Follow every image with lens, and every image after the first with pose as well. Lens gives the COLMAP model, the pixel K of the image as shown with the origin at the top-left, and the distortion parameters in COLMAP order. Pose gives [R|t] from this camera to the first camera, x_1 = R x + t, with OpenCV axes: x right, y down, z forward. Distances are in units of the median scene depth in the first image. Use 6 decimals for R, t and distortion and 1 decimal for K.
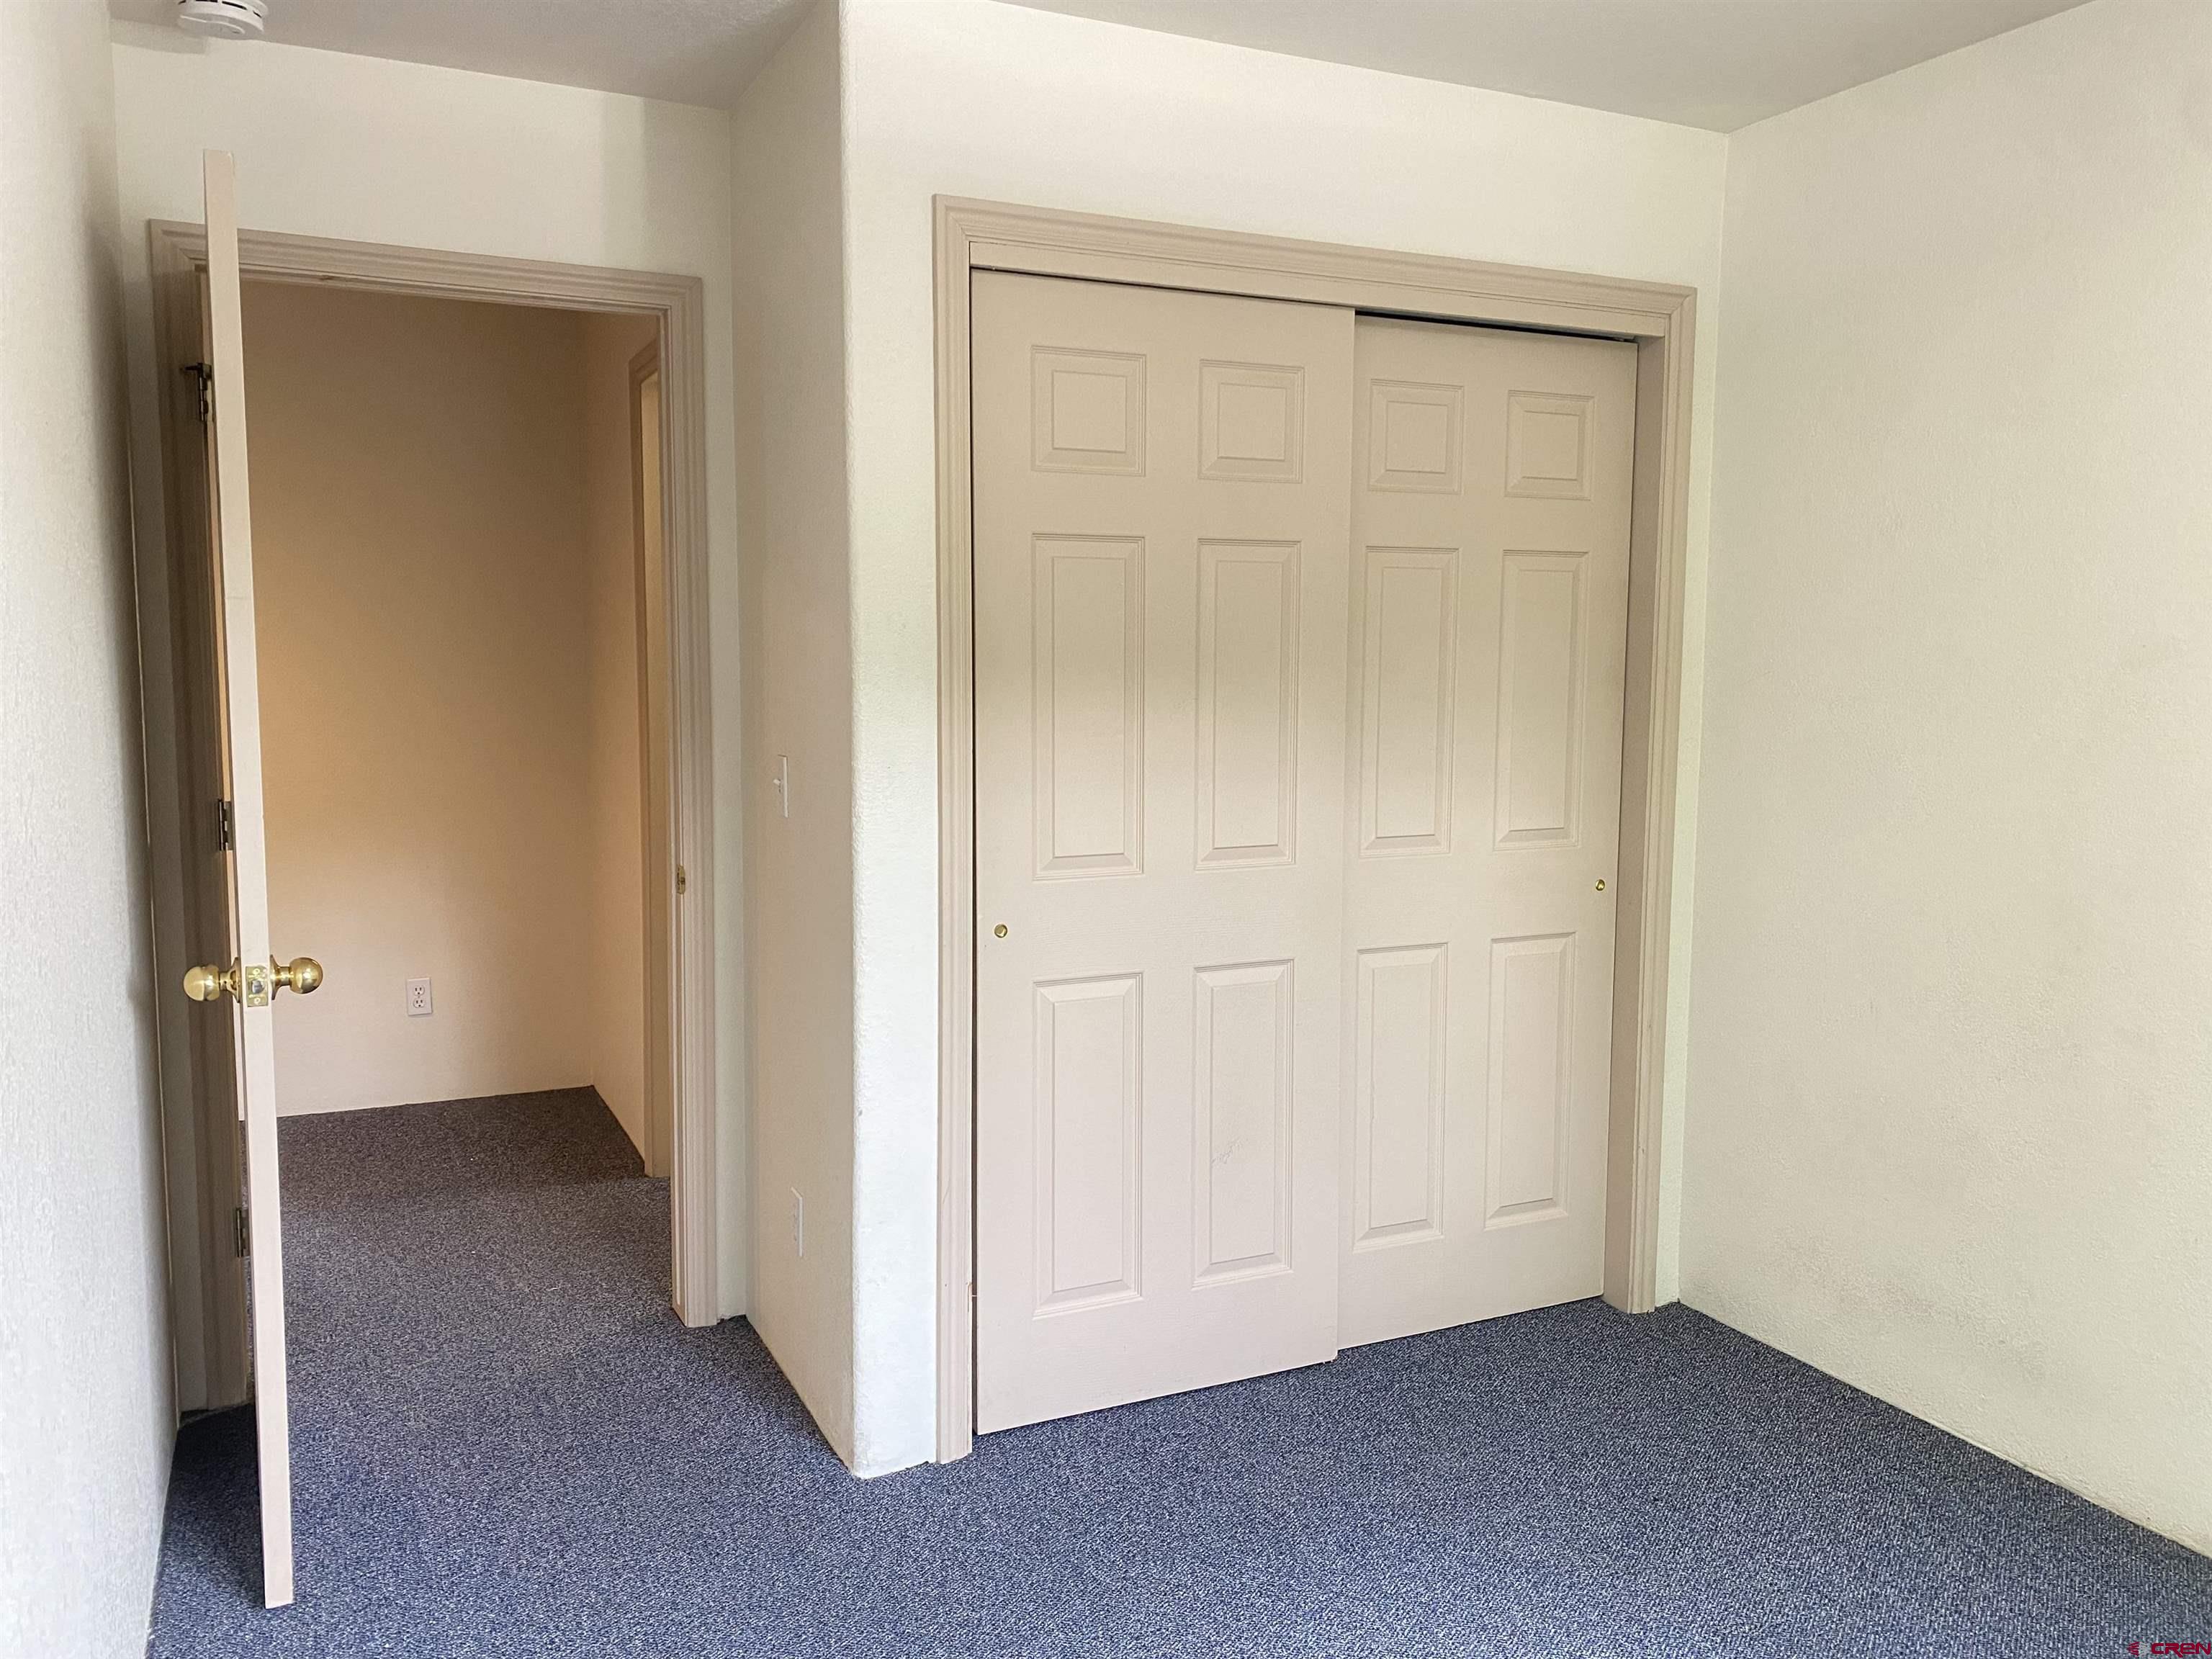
lens RADIAL K [[1674.0, 0, 1098.9], [0, 1674.0, 820.9], [0, 0, 1]] dist [0.010639, -0.006617]
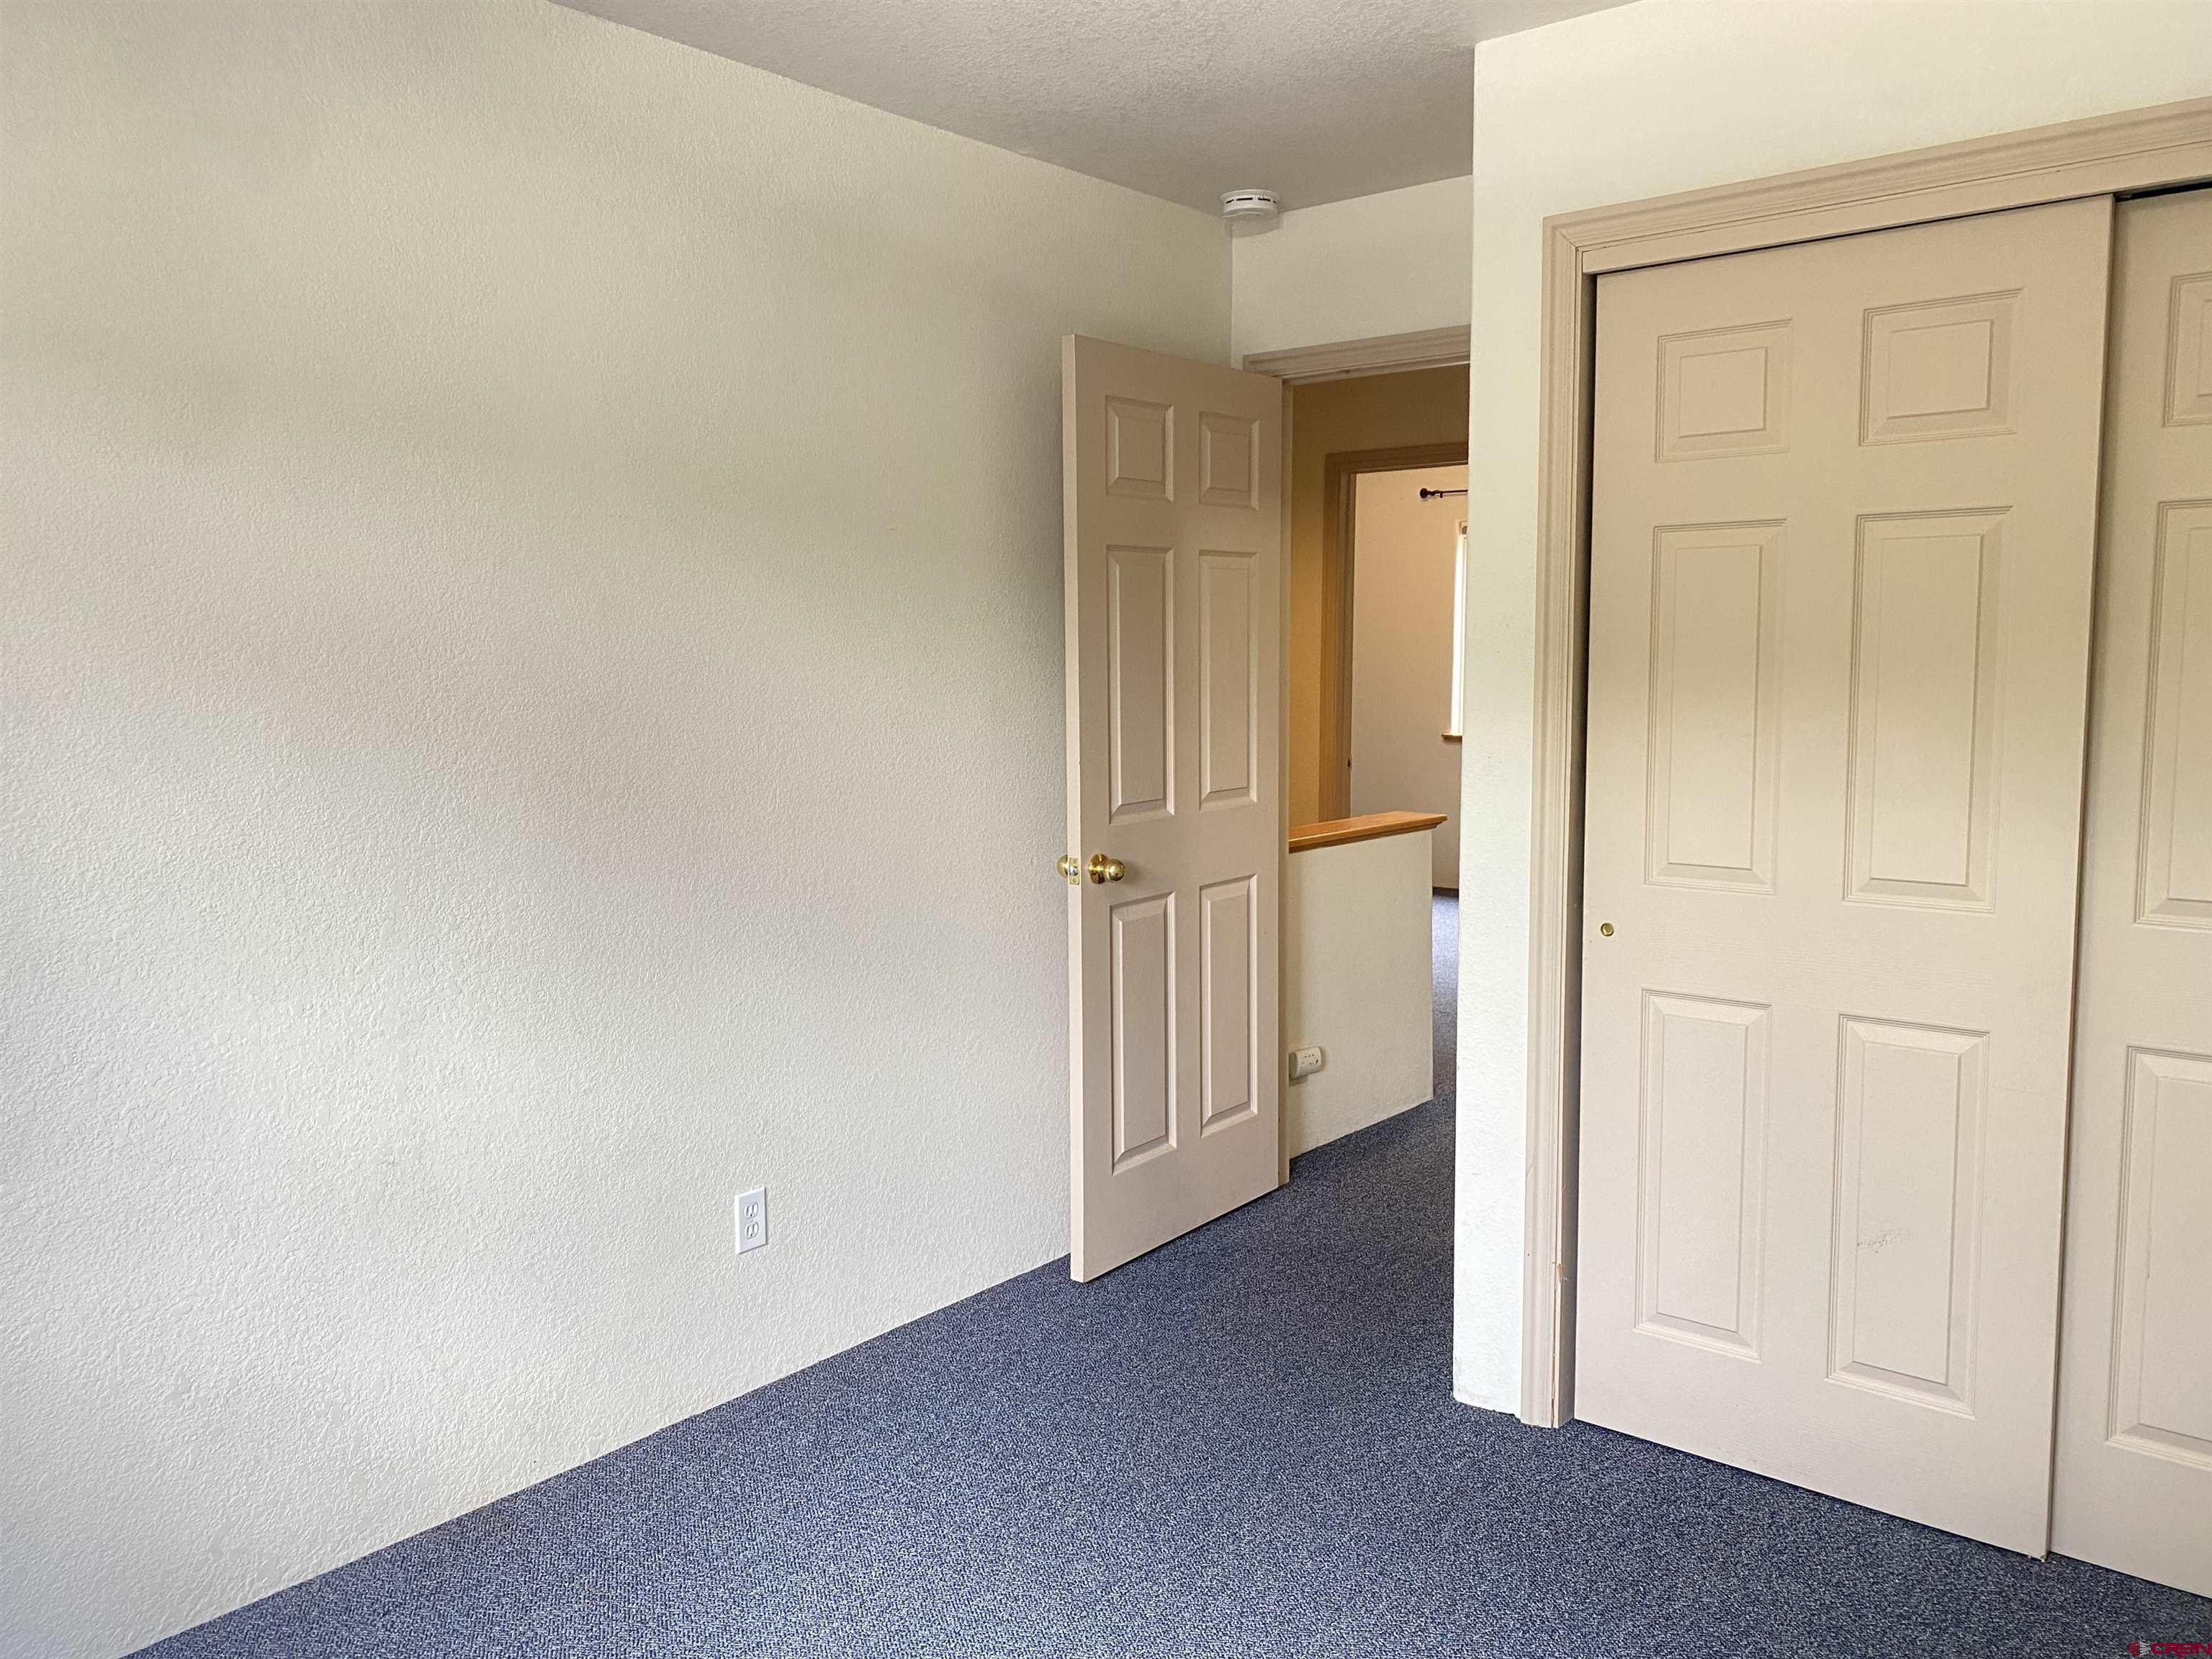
lens RADIAL K [[1689.9, 0, 1112.0], [0, 1689.9, 825.1], [0, 0, 1]] dist [-0.000114, -0.007517]
pose [[0.410704, 0.088593, -0.907454, 0.712820], [-0.086618, 0.994558, 0.057895, -0.027933], [0.907645, 0.054824, 0.416143, 0.297426]]
